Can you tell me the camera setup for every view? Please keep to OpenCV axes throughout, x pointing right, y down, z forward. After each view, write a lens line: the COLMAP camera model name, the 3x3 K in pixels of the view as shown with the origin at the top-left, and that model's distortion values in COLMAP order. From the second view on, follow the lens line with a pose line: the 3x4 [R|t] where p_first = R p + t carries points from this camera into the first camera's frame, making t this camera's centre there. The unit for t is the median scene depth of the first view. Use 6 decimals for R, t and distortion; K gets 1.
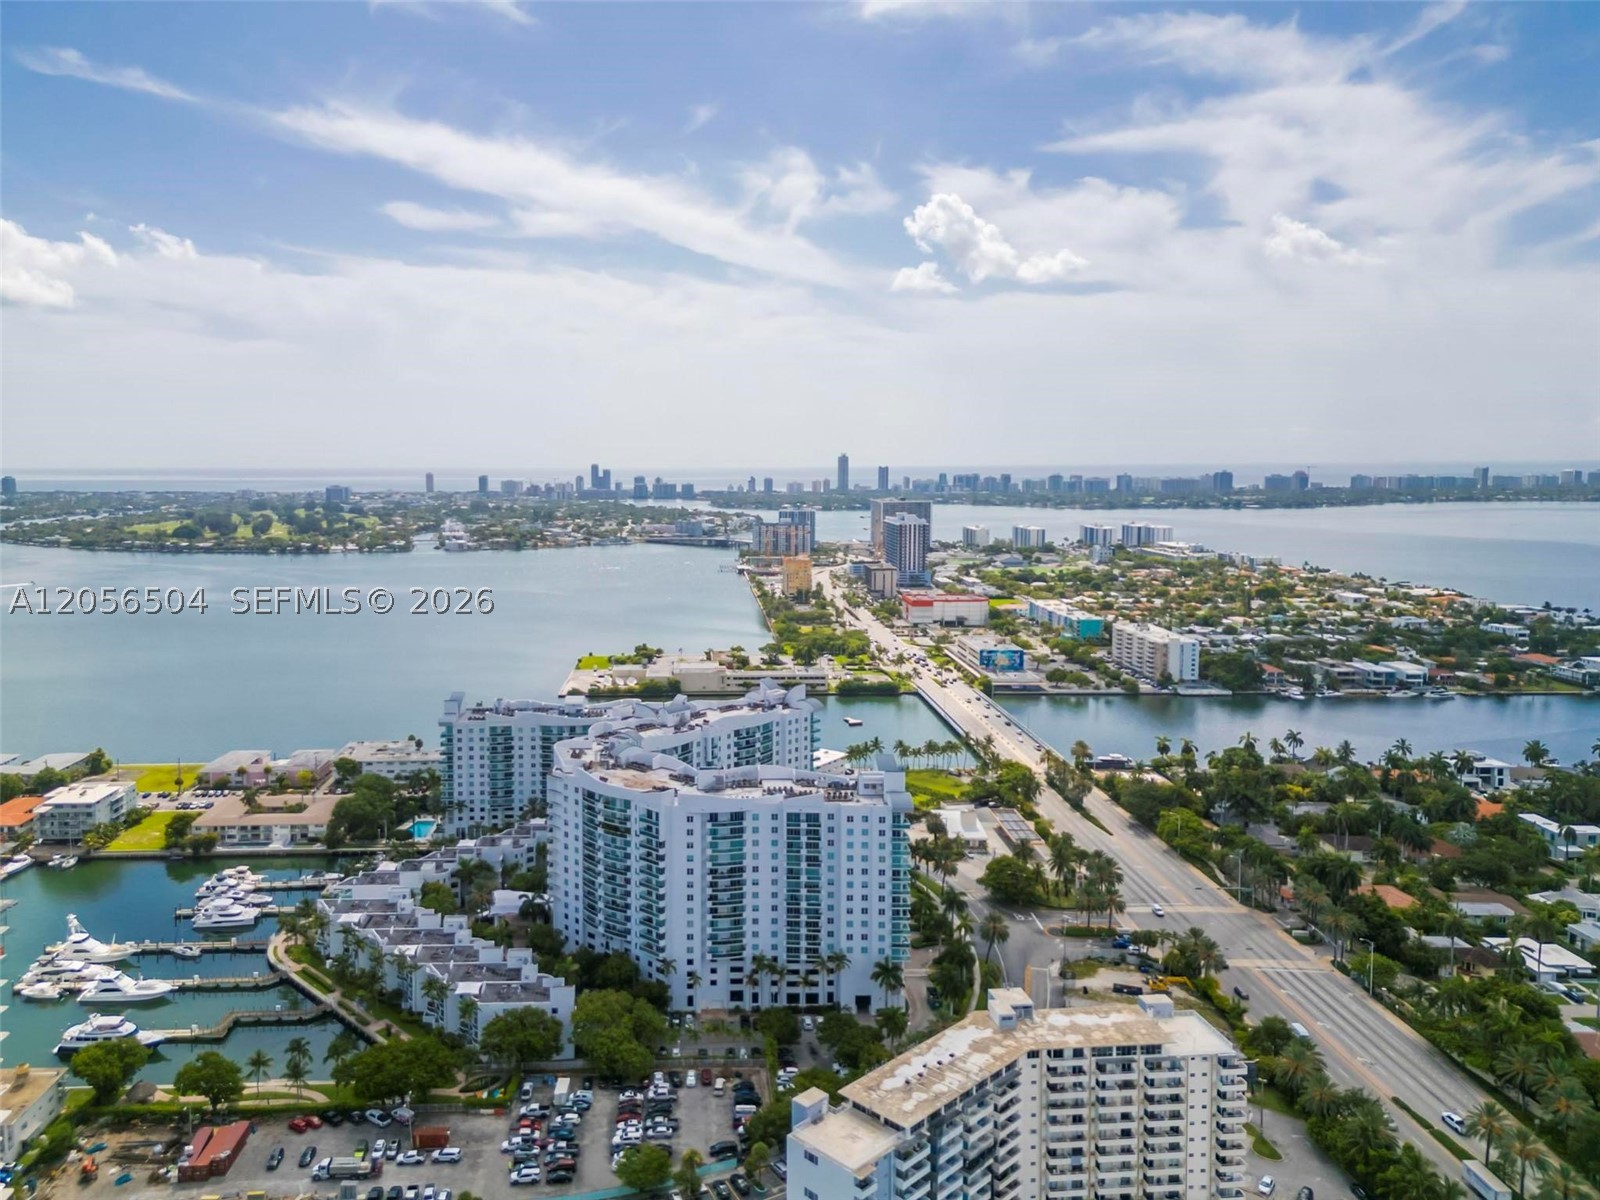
lens RADIAL K [[1103.3, 0, 821.0], [0, 1103.3, 649.3], [0, 0, 1]] dist [0.103412, -0.038825]
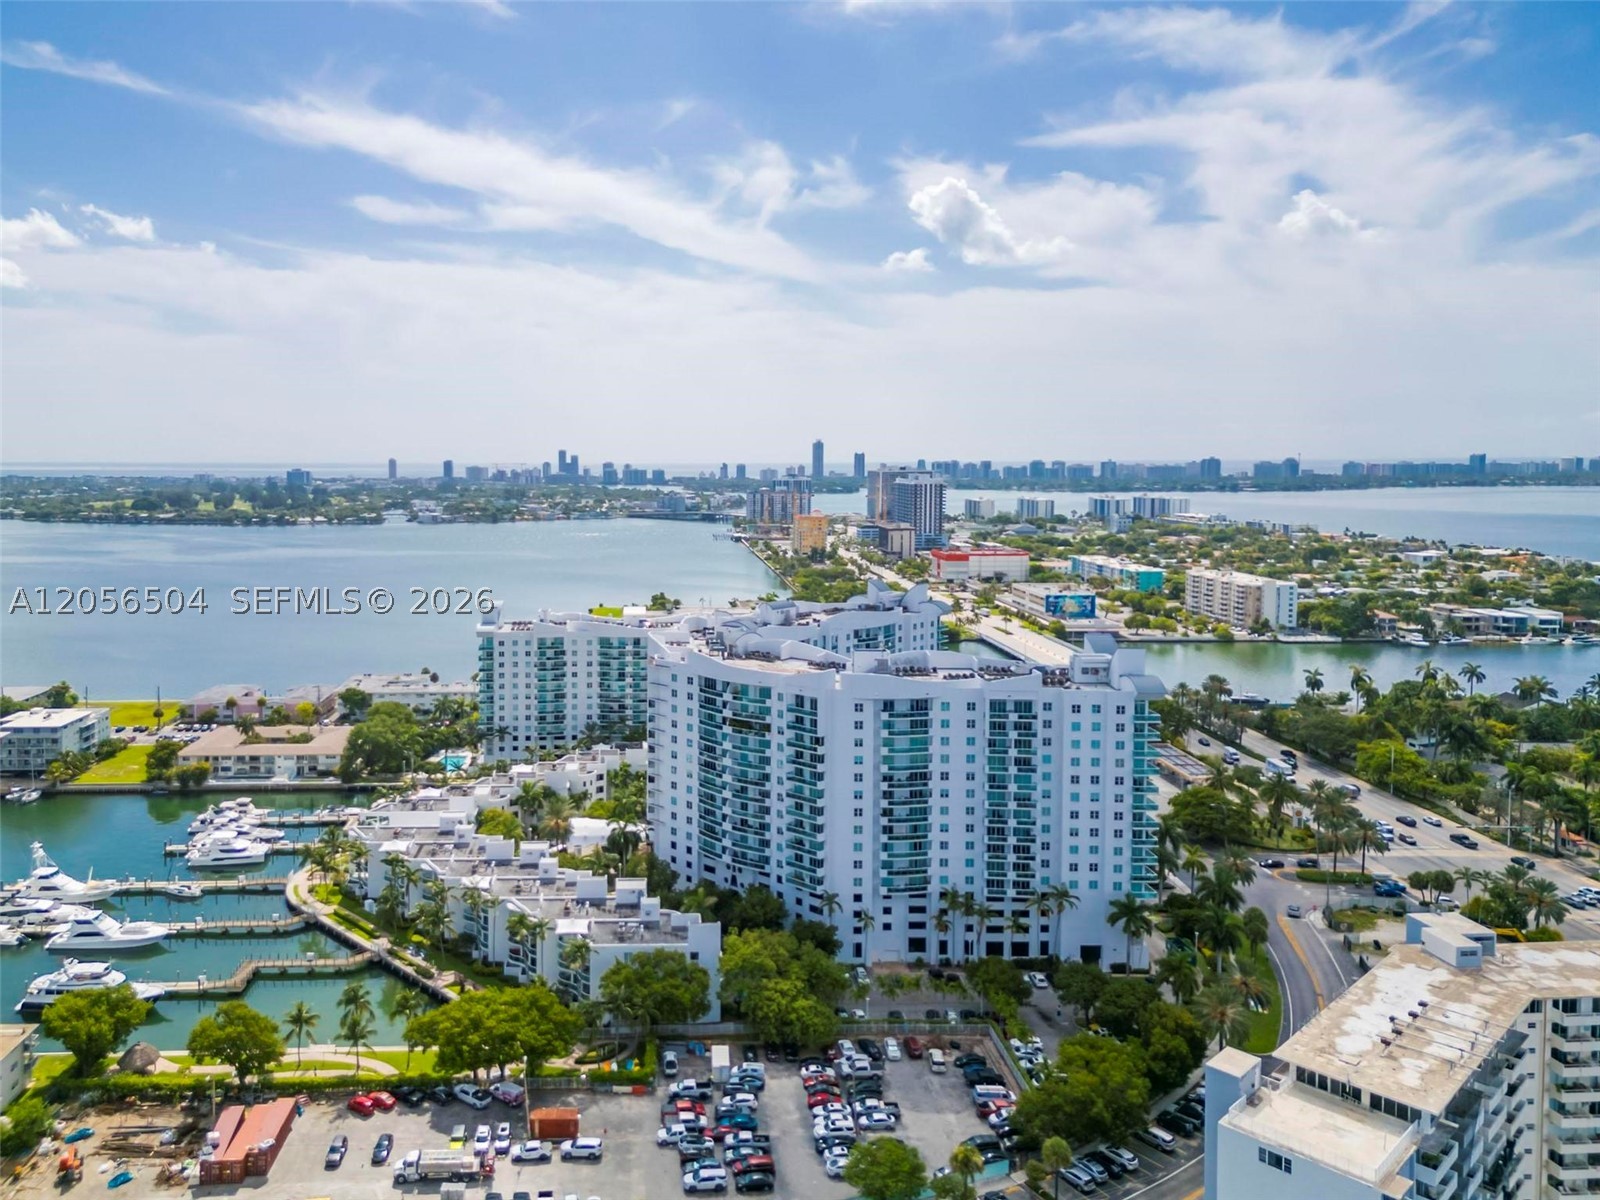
lens RADIAL K [[1113.6, 0, 797.1], [0, 1113.6, 595.5], [0, 0, 1]] dist [0.079791, -0.020637]
pose [[0.999813, 0.011182, 0.015786, -0.115606], [-0.010418, 0.998809, -0.047666, 0.074616], [-0.016300, 0.047492, 0.998739, 0.152954]]
